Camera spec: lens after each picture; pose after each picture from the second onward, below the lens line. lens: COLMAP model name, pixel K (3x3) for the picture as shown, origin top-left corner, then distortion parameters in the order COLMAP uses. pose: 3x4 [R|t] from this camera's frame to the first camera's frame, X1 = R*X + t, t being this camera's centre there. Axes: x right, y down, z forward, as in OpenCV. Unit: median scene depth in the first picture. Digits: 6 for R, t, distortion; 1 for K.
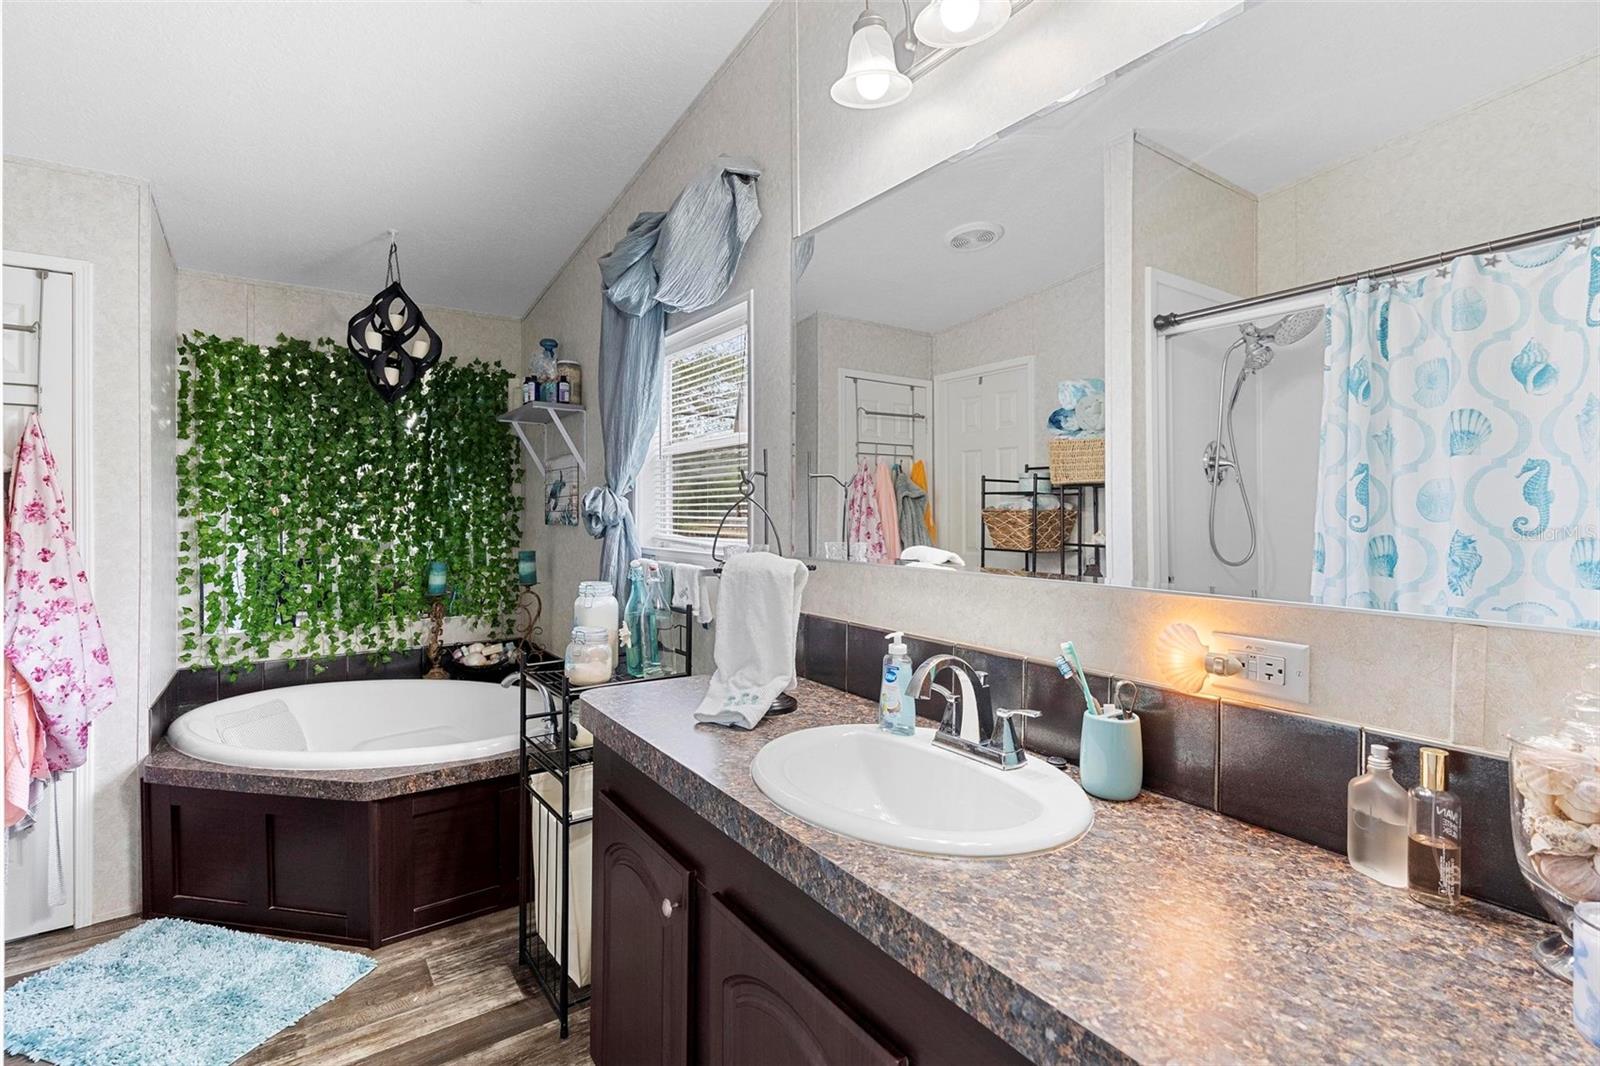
lens RADIAL K [[743.5, 0, 832.7], [0, 743.5, 505.0], [0, 0, 1]] dist [-0.009214, 0.000746]
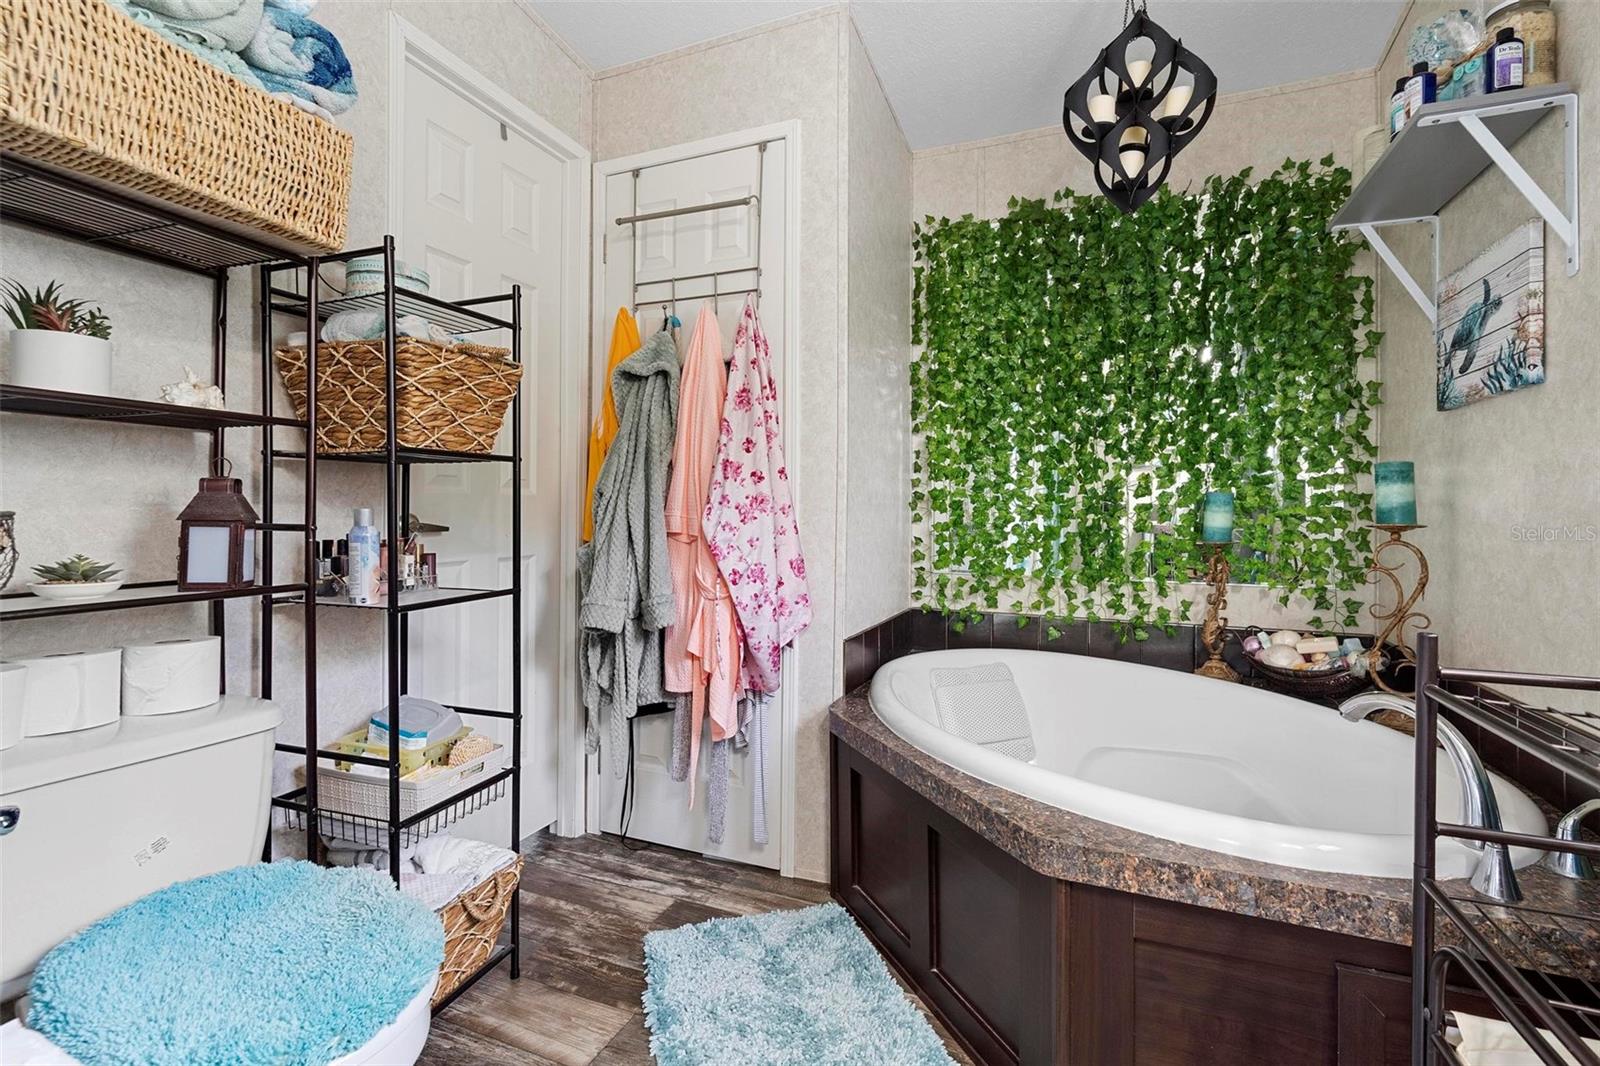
lens RADIAL K [[723.3, 0, 790.3], [0, 723.3, 519.4], [0, 0, 1]] dist [-0.007548, 0.004980]
pose [[0.491208, 0.004547, -0.871030, -0.196083], [0.002748, 0.999973, 0.006769, 0.103539], [0.871038, -0.005719, 0.491183, 0.421506]]
